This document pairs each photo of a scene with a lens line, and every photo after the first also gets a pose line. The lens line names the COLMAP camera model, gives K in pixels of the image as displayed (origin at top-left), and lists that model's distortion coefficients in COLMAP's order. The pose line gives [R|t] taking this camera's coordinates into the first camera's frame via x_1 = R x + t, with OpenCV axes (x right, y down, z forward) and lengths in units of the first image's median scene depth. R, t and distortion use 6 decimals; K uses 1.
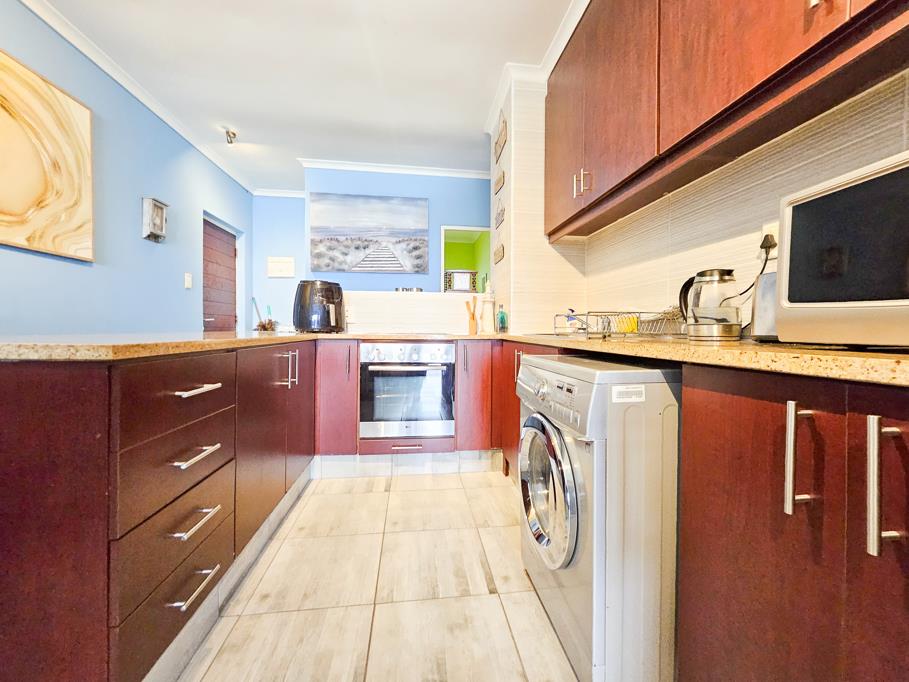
lens RADIAL K [[366.4, 0, 456.4], [0, 366.4, 334.8], [0, 0, 1]] dist [-0.005640, 0.001174]
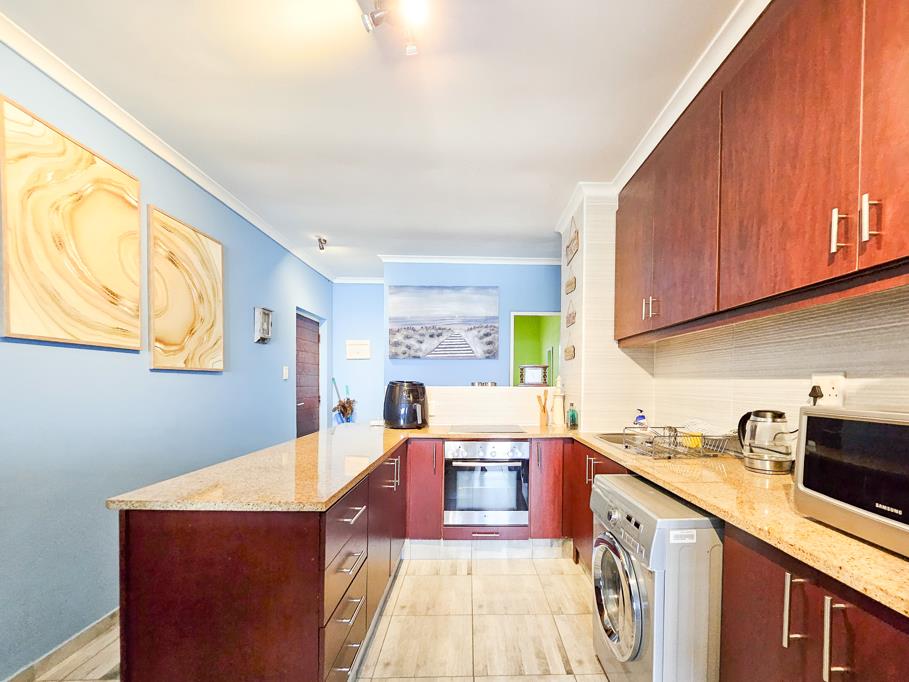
lens RADIAL K [[449.6, 0, 453.1], [0, 449.6, 341.2], [0, 0, 1]] dist [-0.001926, -0.003043]
pose [[0.995584, 0.003925, -0.093796, -0.109976], [-0.002510, 0.999881, 0.015209, -0.306009], [0.093845, -0.014906, 0.995475, -0.365203]]
